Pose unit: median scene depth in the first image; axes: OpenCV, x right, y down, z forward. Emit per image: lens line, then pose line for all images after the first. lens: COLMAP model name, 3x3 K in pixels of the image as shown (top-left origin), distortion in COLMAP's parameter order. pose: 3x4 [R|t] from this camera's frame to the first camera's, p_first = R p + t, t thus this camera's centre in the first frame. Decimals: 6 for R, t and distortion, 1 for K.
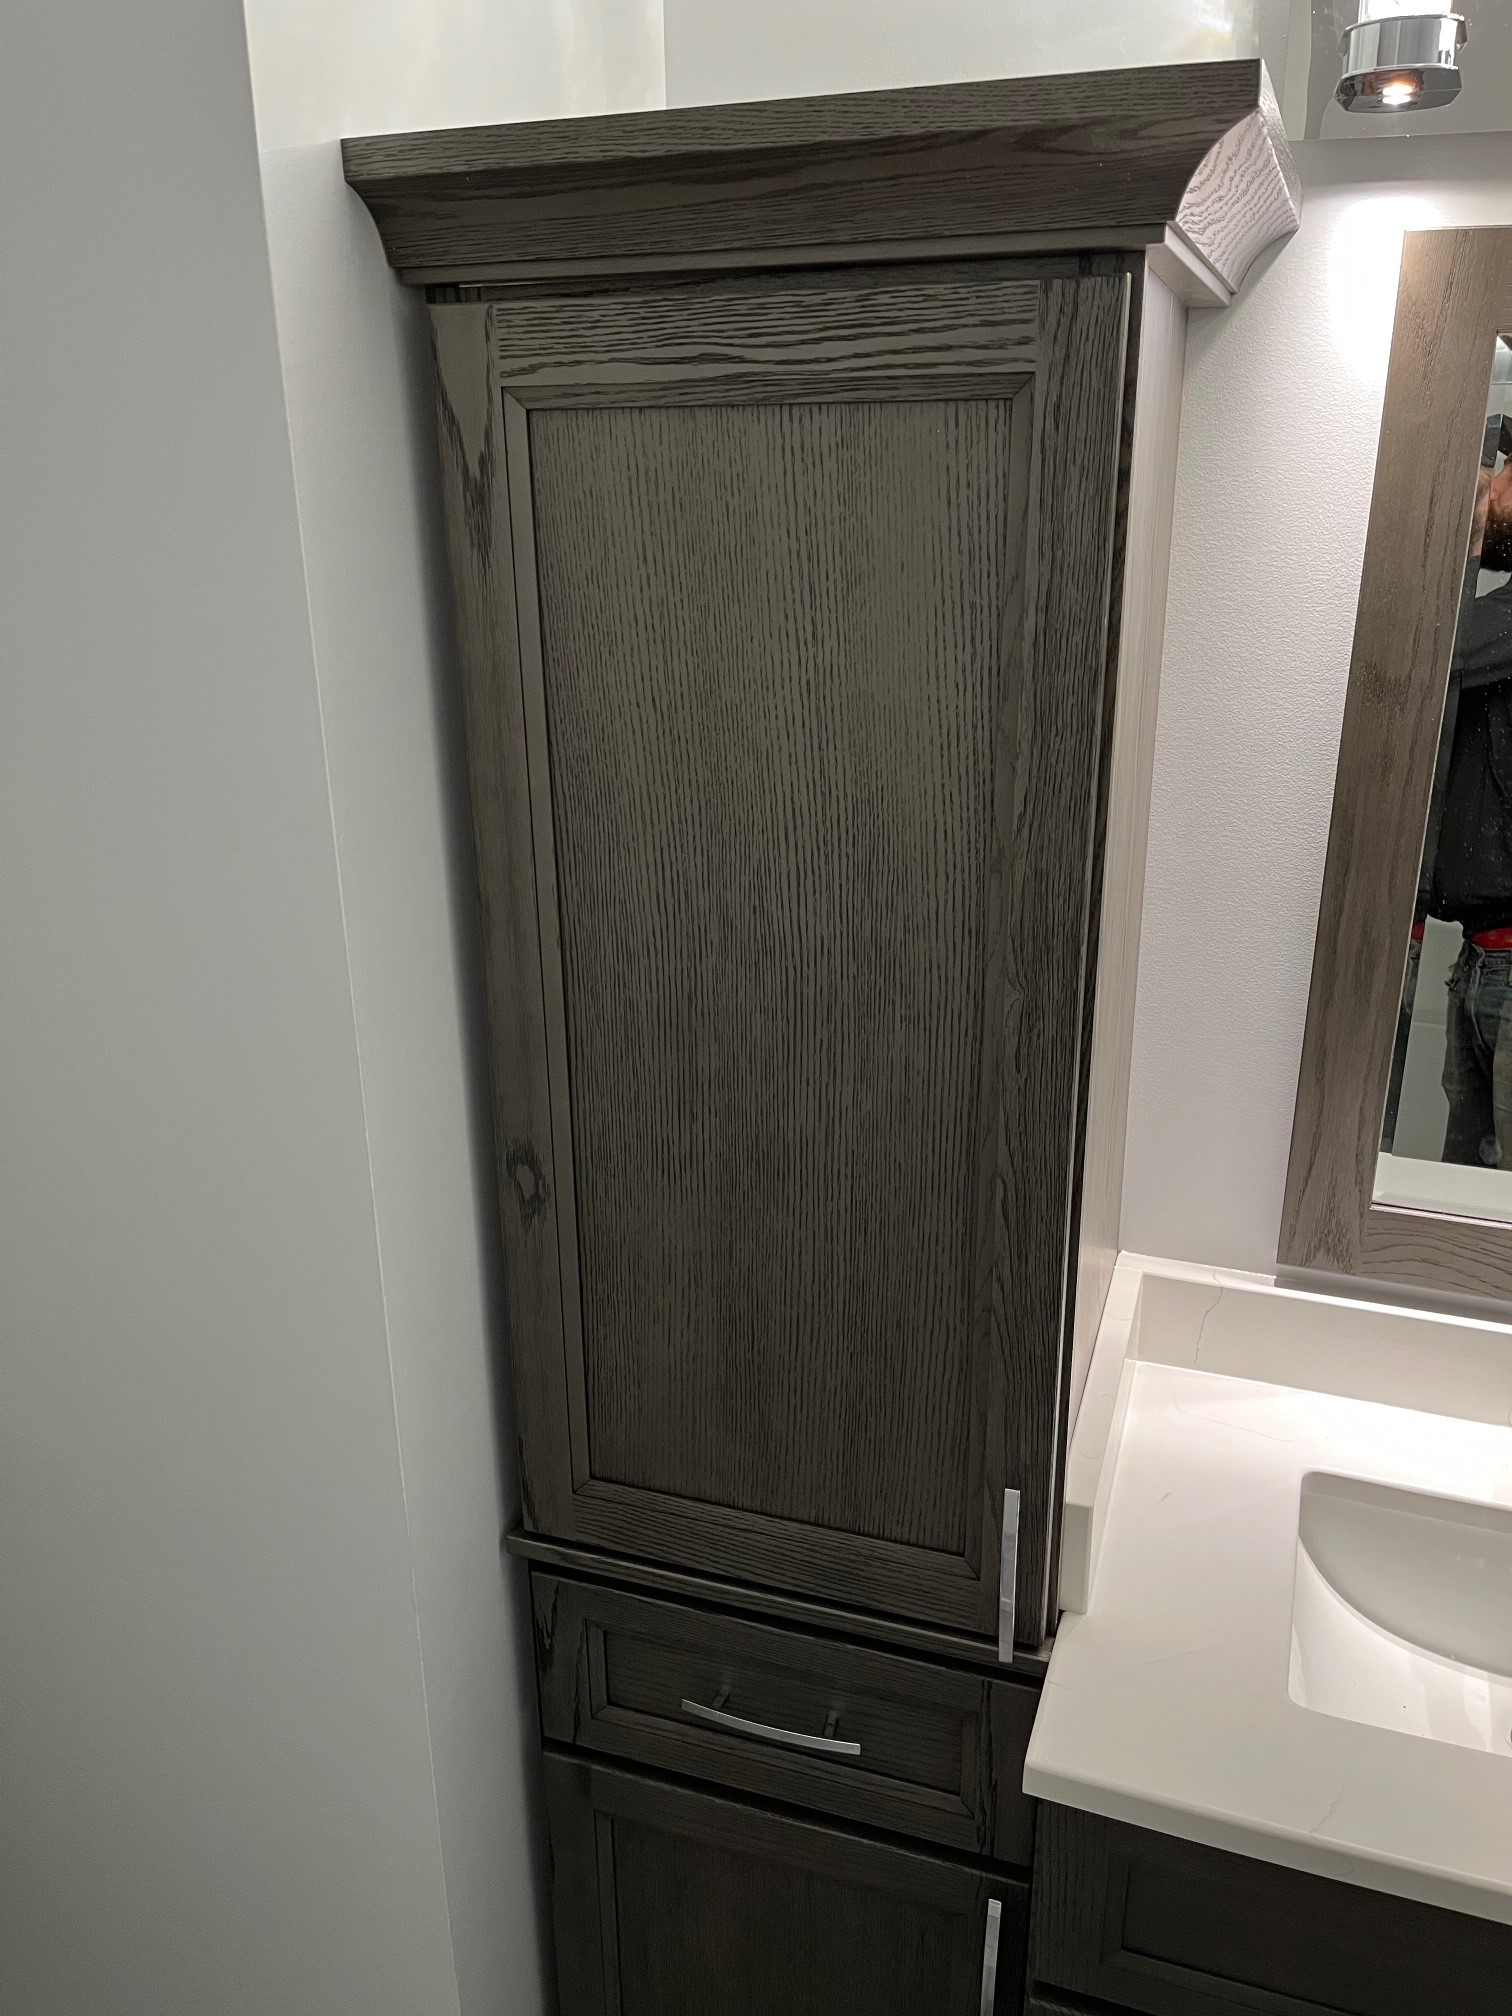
lens RADIAL K [[1547.7, 0, 756.0], [0, 1547.7, 1008.0], [0, 0, 1]] dist [0.058228, -0.092065]
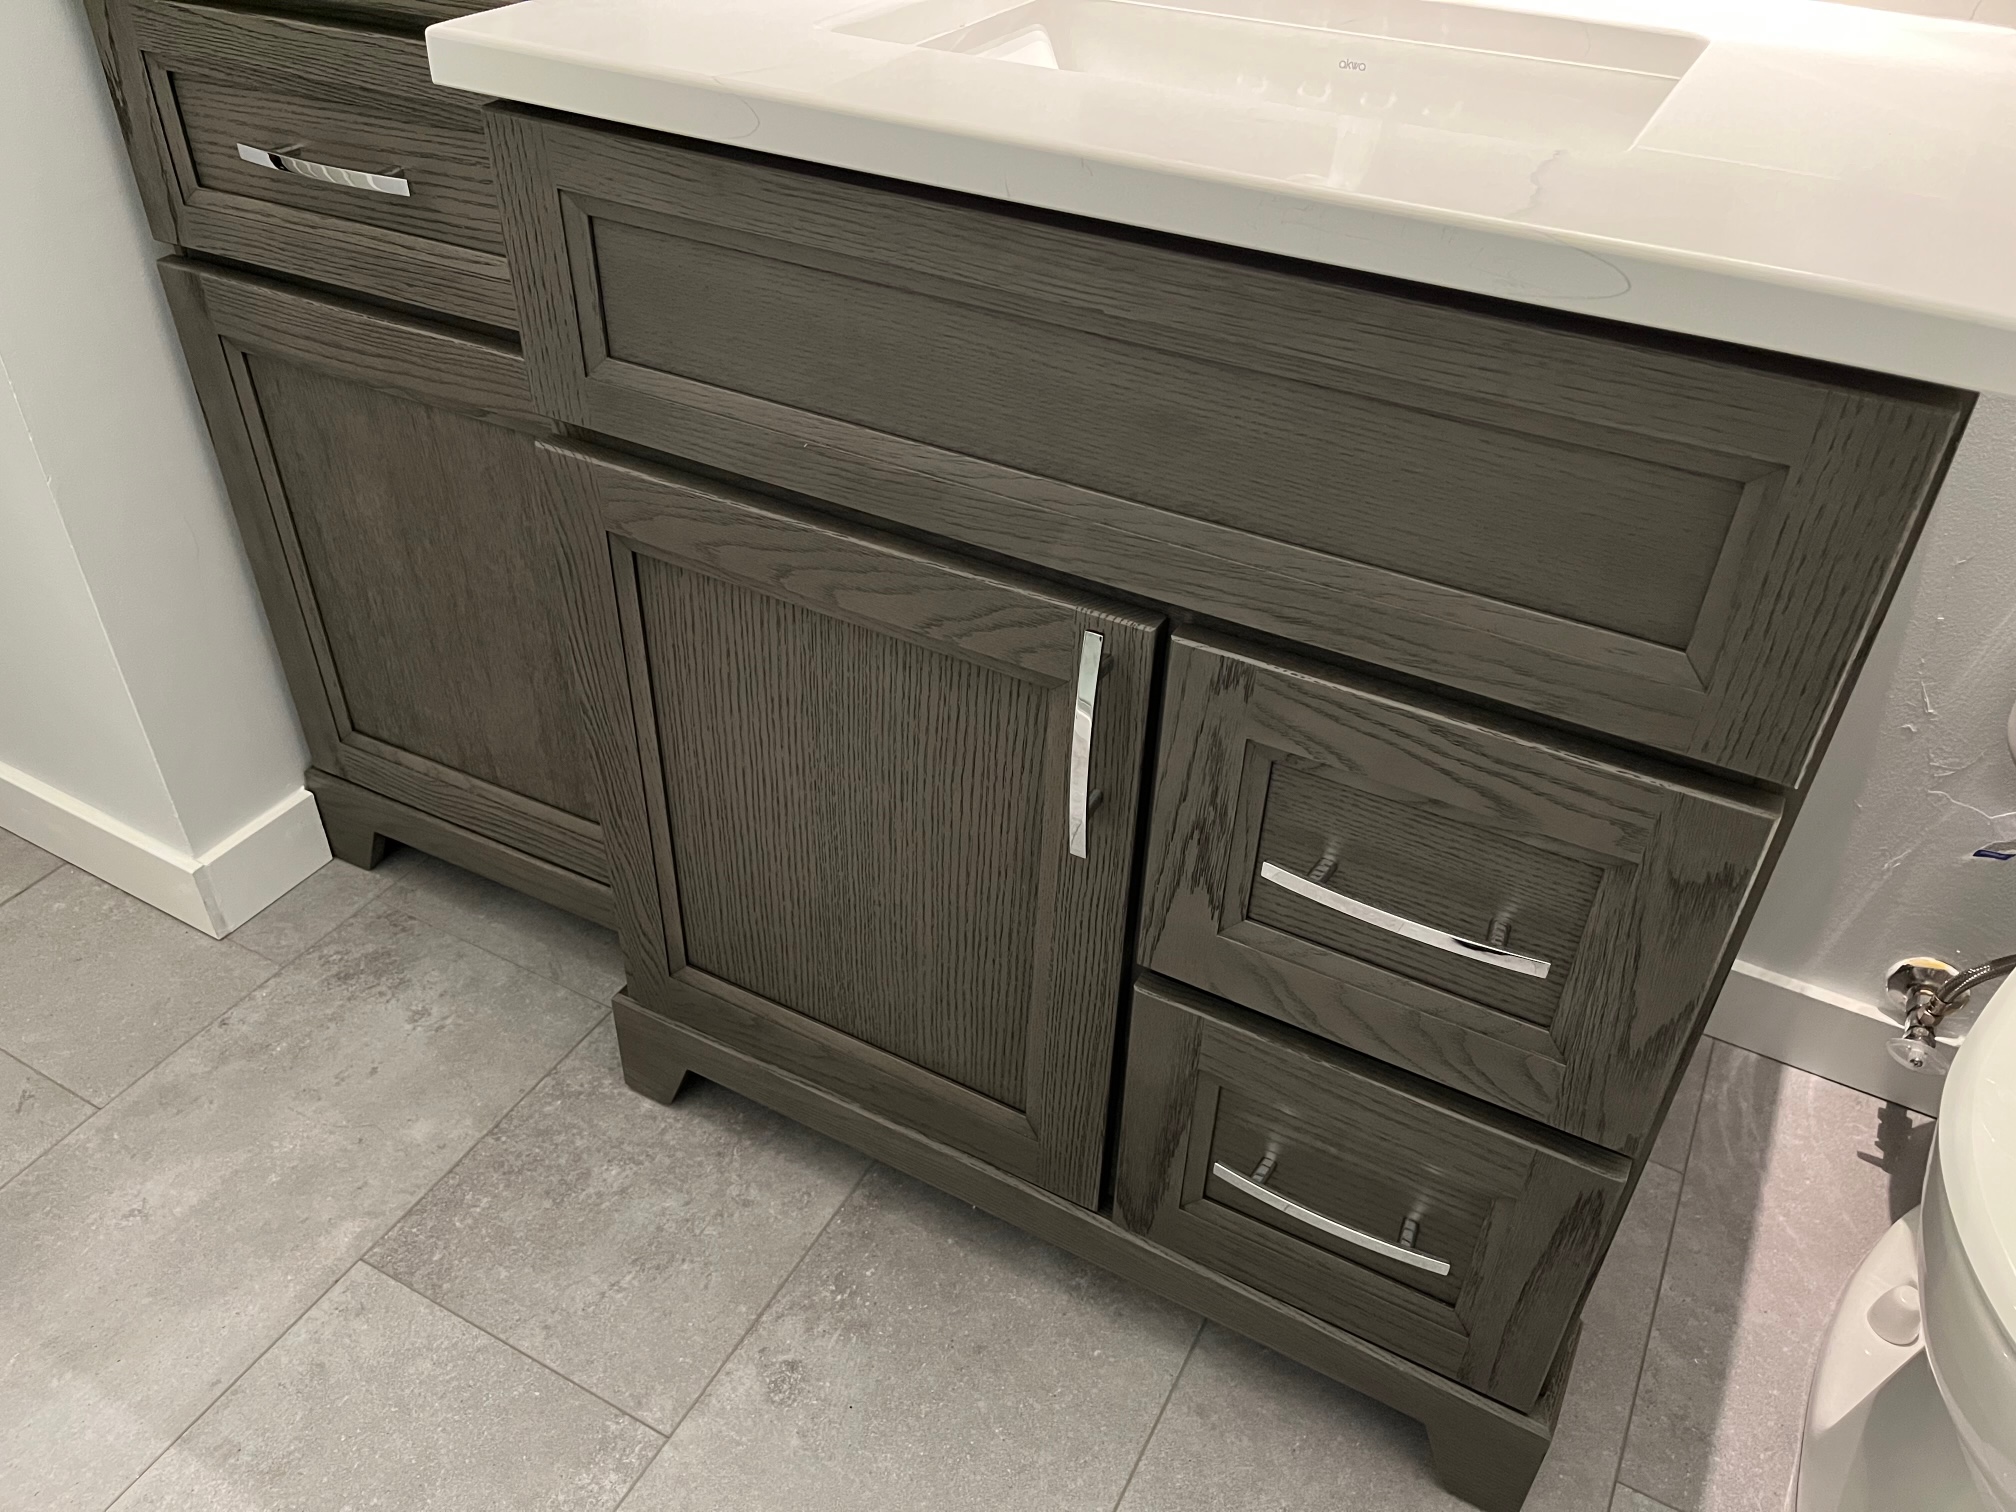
lens RADIAL K [[1547.7, 0, 1008.0], [0, 1547.7, 756.0], [0, 0, 1]] dist [0.058228, -0.092065]
pose [[0.989339, 0.115846, -0.088255, 0.555118], [-0.083010, 0.946497, 0.311855, 0.548152], [0.119661, -0.301204, 0.946022, 0.208075]]
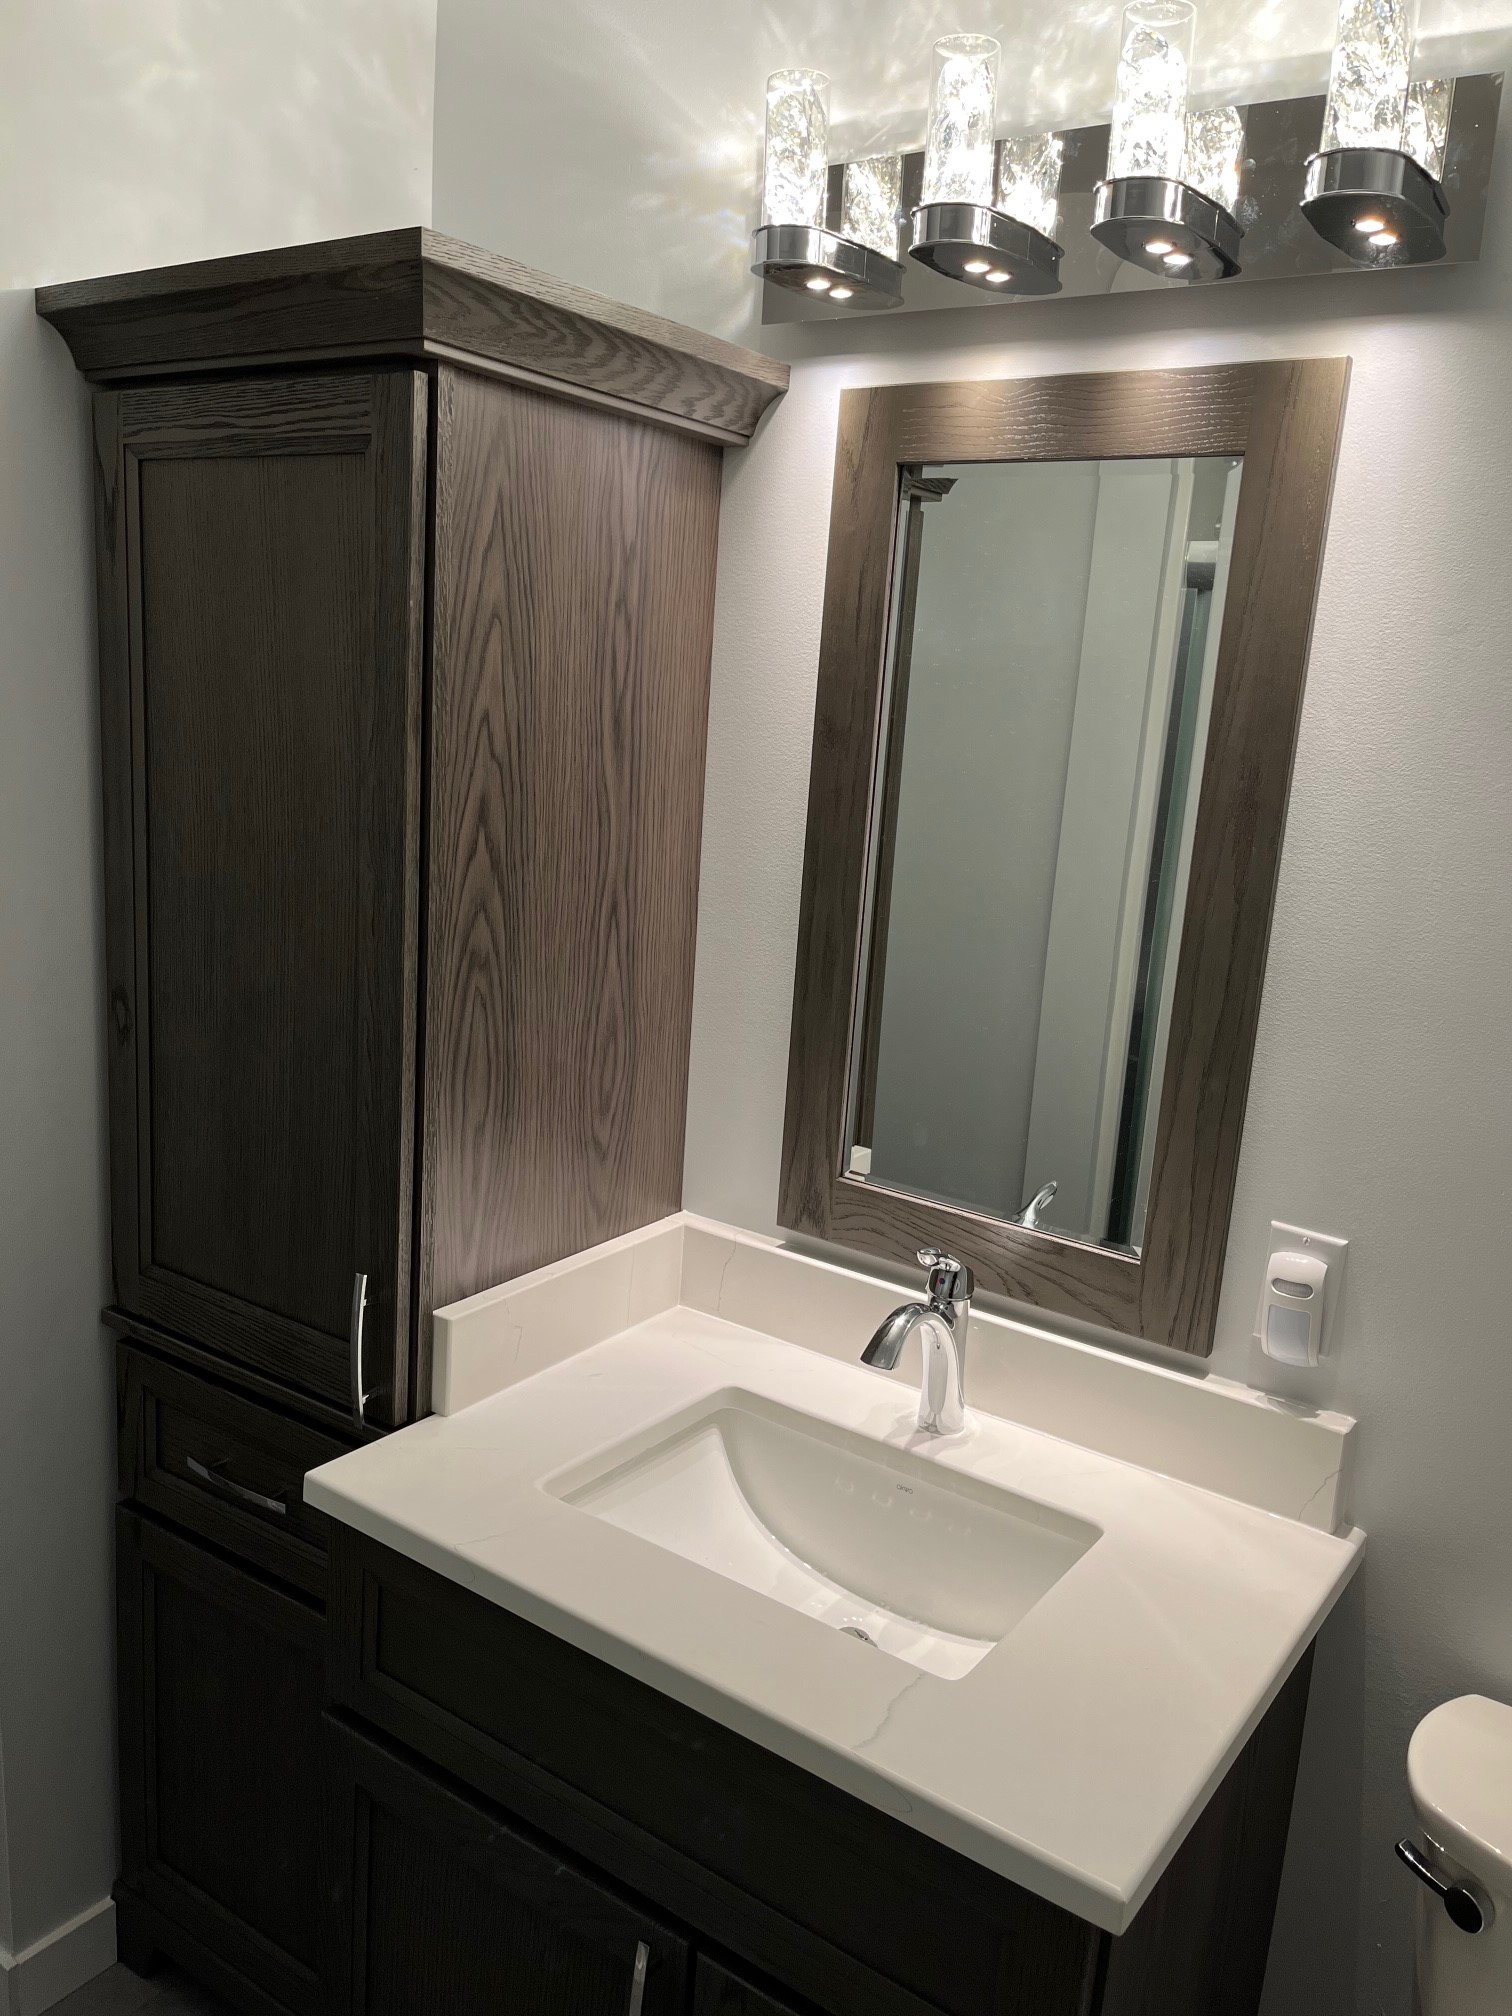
lens RADIAL K [[1547.7, 0, 756.0], [0, 1547.7, 1008.0], [0, 0, 1]] dist [0.058228, -0.092065]
pose [[0.964329, 0.125724, -0.232943, 0.771922], [-0.159769, 0.978084, -0.133516, 0.218737], [0.211051, 0.165970, 0.963282, -0.216785]]
